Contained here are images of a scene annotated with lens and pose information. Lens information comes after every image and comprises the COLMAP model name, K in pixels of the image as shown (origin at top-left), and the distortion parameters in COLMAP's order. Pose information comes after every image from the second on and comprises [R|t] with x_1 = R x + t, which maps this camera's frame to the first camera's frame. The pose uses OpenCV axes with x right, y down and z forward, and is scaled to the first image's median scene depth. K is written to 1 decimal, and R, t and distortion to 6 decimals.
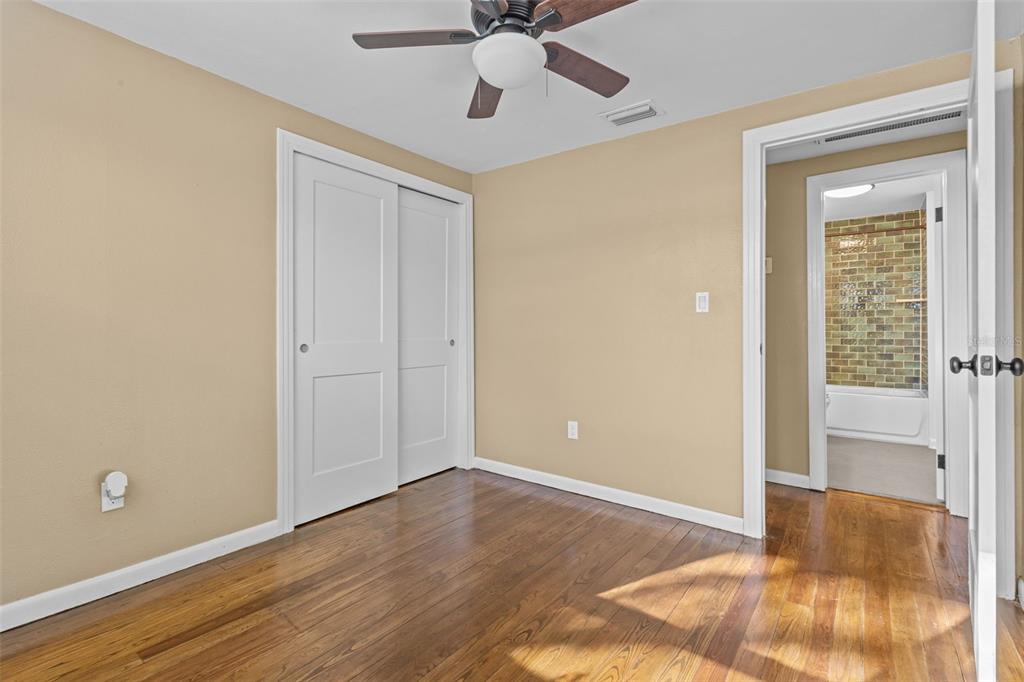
lens RADIAL K [[472.5, 0, 512.0], [0, 472.5, 341.0], [0, 0, 1]] dist [0.003707, -0.000253]
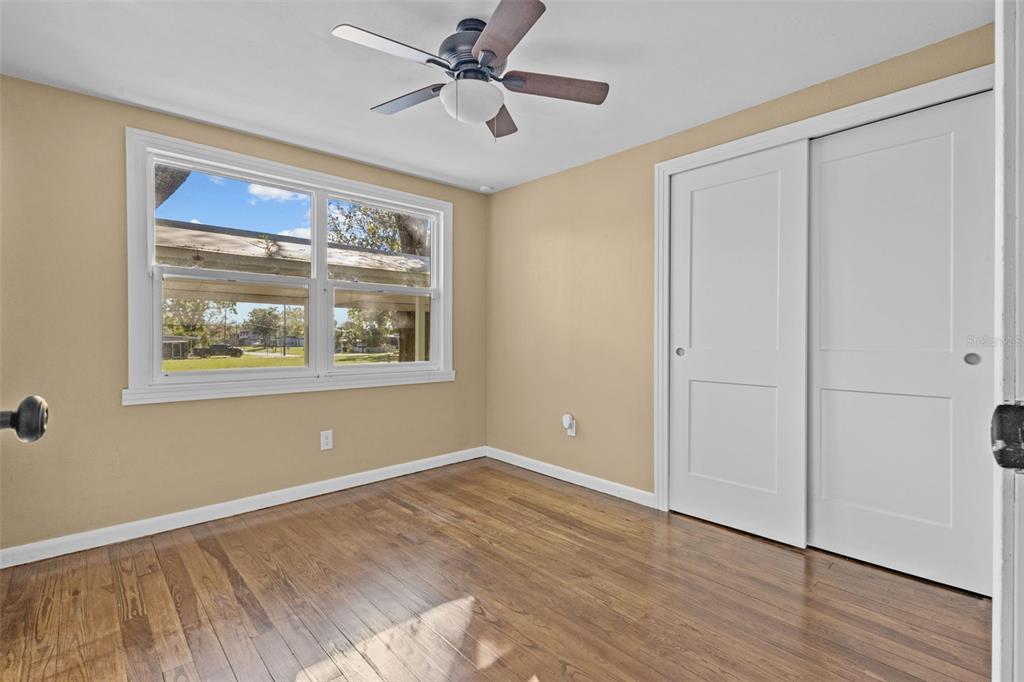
lens RADIAL K [[472.5, 0, 512.0], [0, 472.5, 341.0], [0, 0, 1]] dist [0.003707, -0.000253]
pose [[-0.189818, 0.007543, -0.981790, 0.847217], [-0.024947, 0.999611, 0.012503, -0.017484], [0.981502, 0.026866, -0.189556, 0.985965]]
